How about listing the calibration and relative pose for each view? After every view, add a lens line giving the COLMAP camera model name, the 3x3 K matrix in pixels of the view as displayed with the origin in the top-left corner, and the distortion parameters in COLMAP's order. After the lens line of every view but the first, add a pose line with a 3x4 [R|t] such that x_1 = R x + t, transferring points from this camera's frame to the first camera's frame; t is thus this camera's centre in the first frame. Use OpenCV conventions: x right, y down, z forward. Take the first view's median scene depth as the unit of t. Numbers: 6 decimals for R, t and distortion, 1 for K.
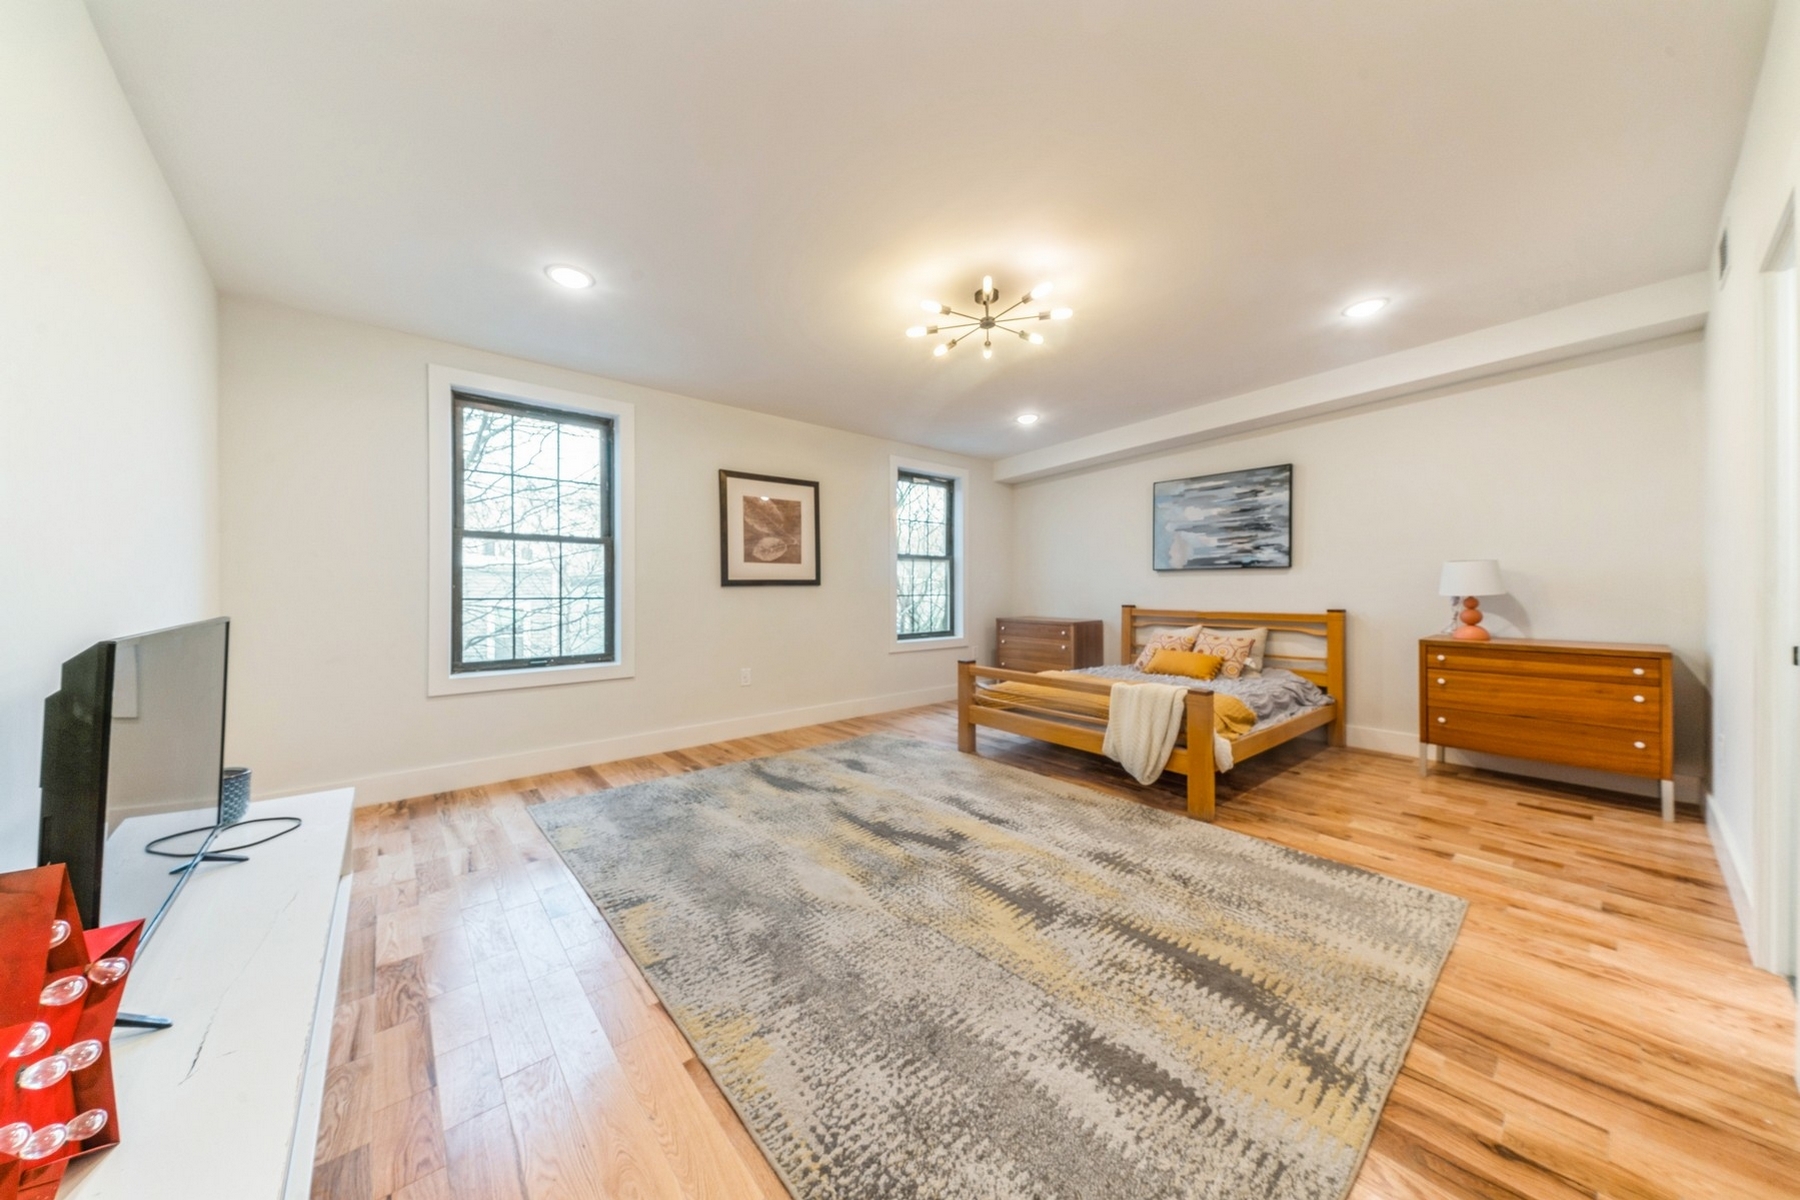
lens RADIAL K [[607.5, 0, 905.5], [0, 607.5, 585.6], [0, 0, 1]] dist [0.018804, -0.000137]
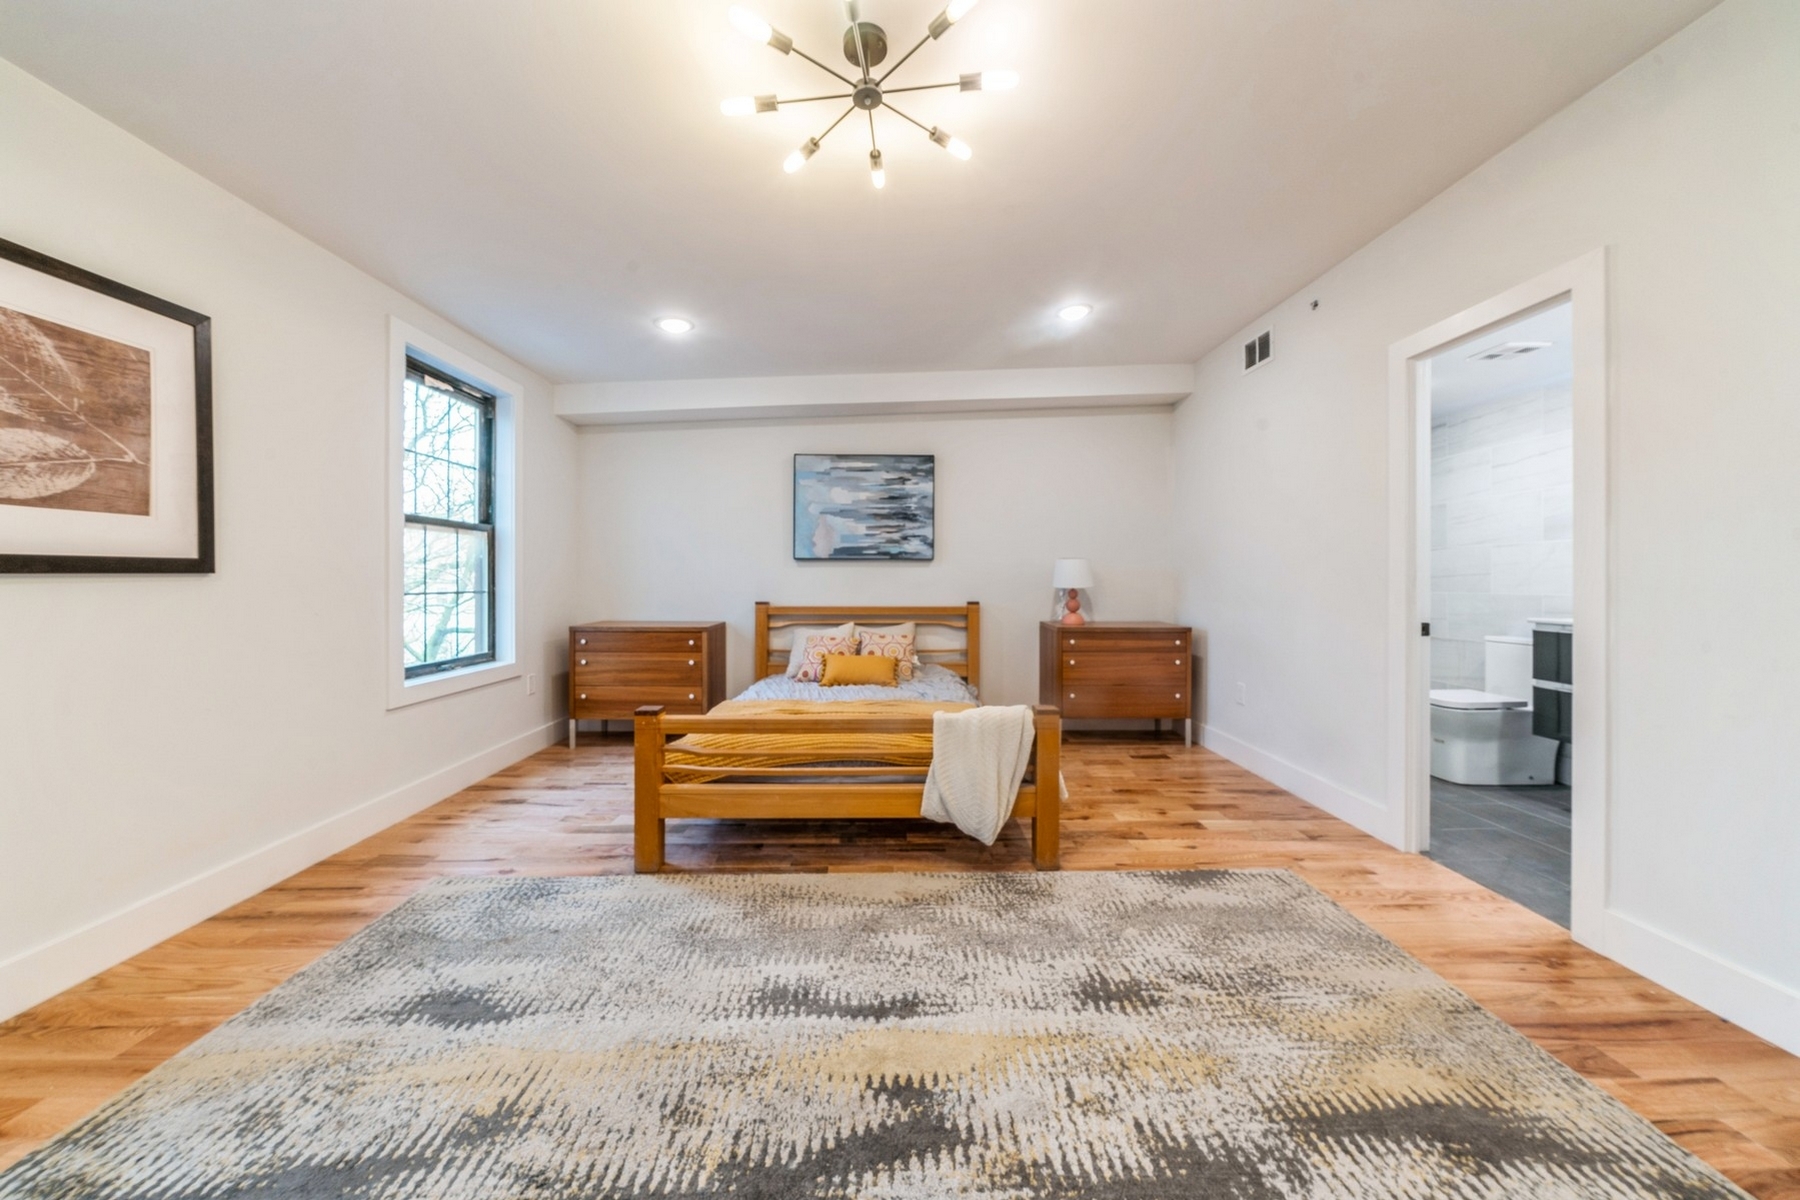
lens RADIAL K [[619.6, 0, 904.7], [0, 619.6, 576.4], [0, 0, 1]] dist [-0.004847, -0.000075]
pose [[0.631882, 0.006068, 0.775041, -0.238647], [-0.006541, 0.999975, -0.002497, -0.000475], [-0.775037, -0.003492, 0.631906, 0.546605]]
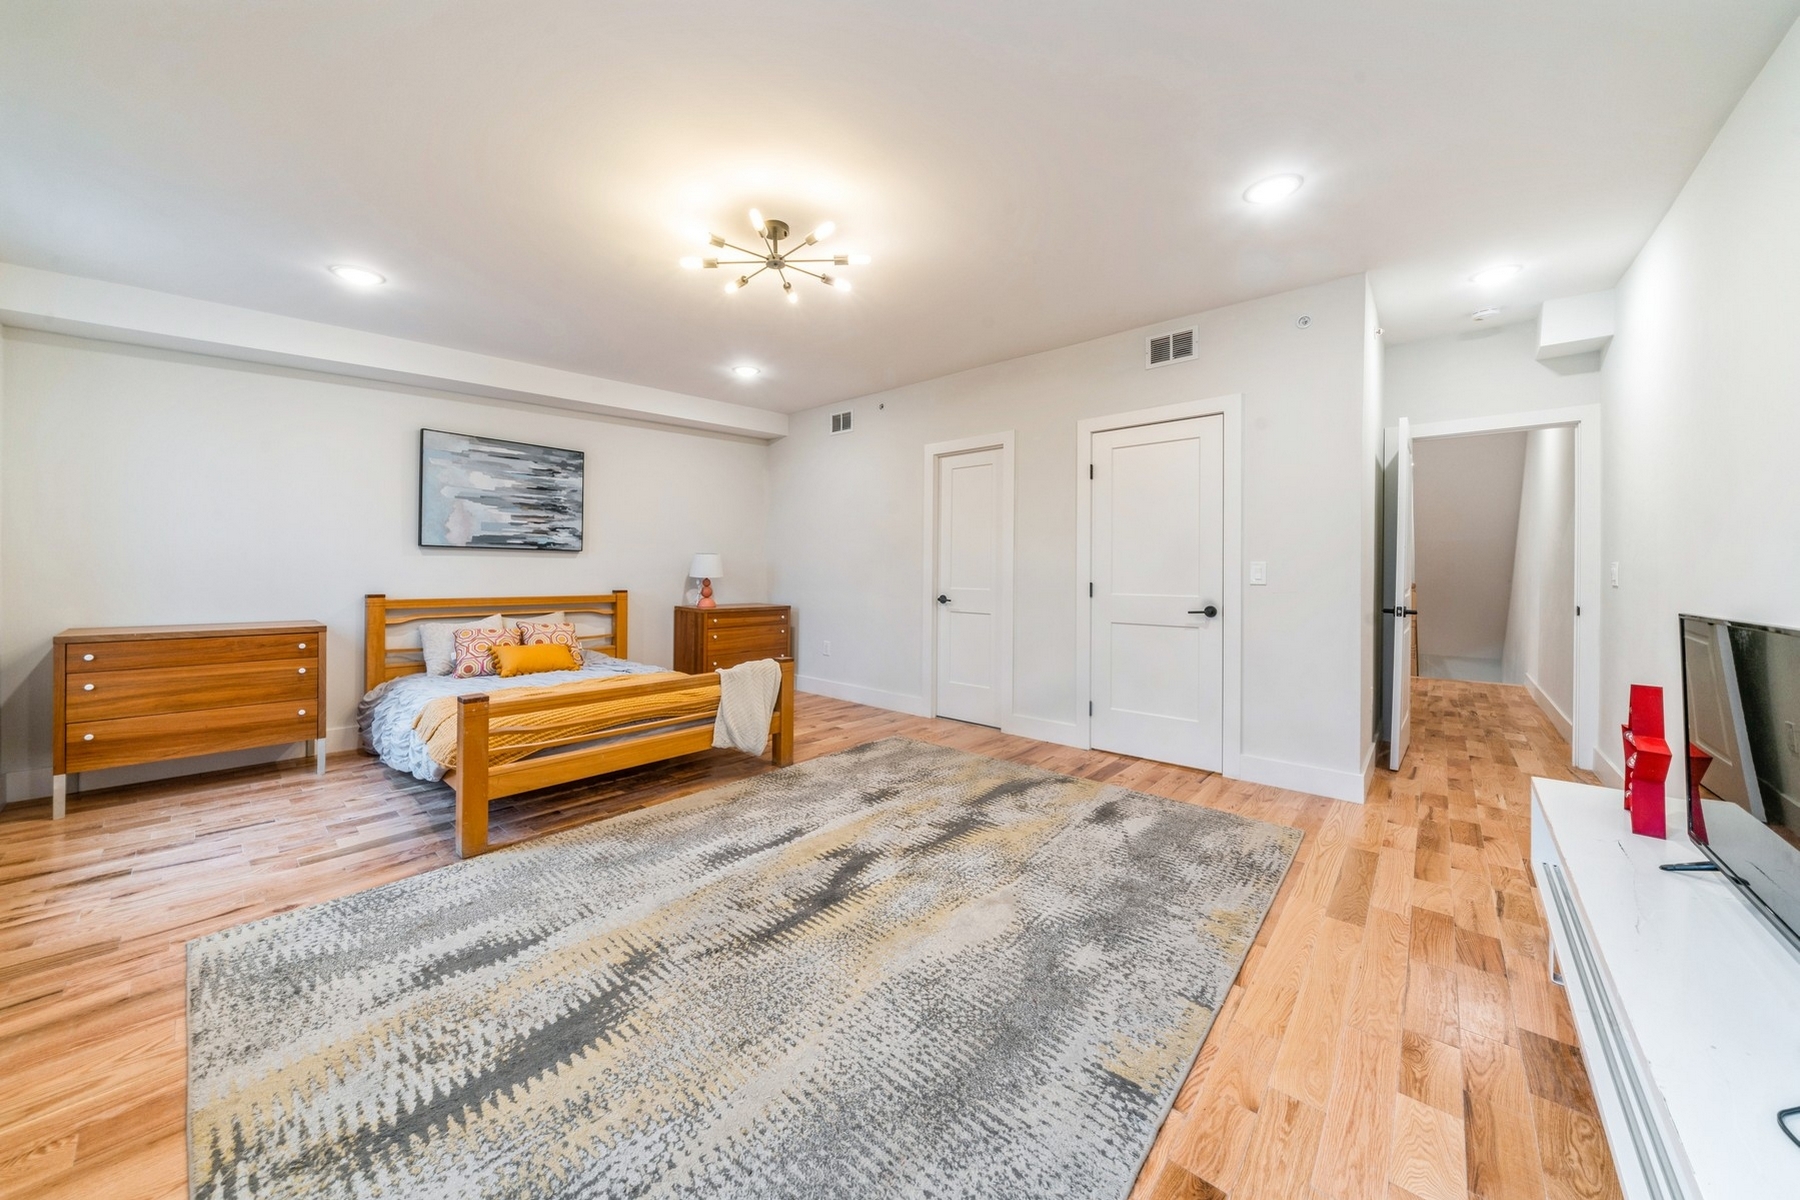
lens RADIAL K [[608.0, 0, 902.5], [0, 608.0, 567.8], [0, 0, 1]] dist [-0.000652, -0.000154]
pose [[-0.146111, 0.007886, 0.989237, -0.642572], [-0.014104, 0.999850, -0.010054, 0.001056], [-0.989168, -0.015422, -0.145978, 0.826552]]
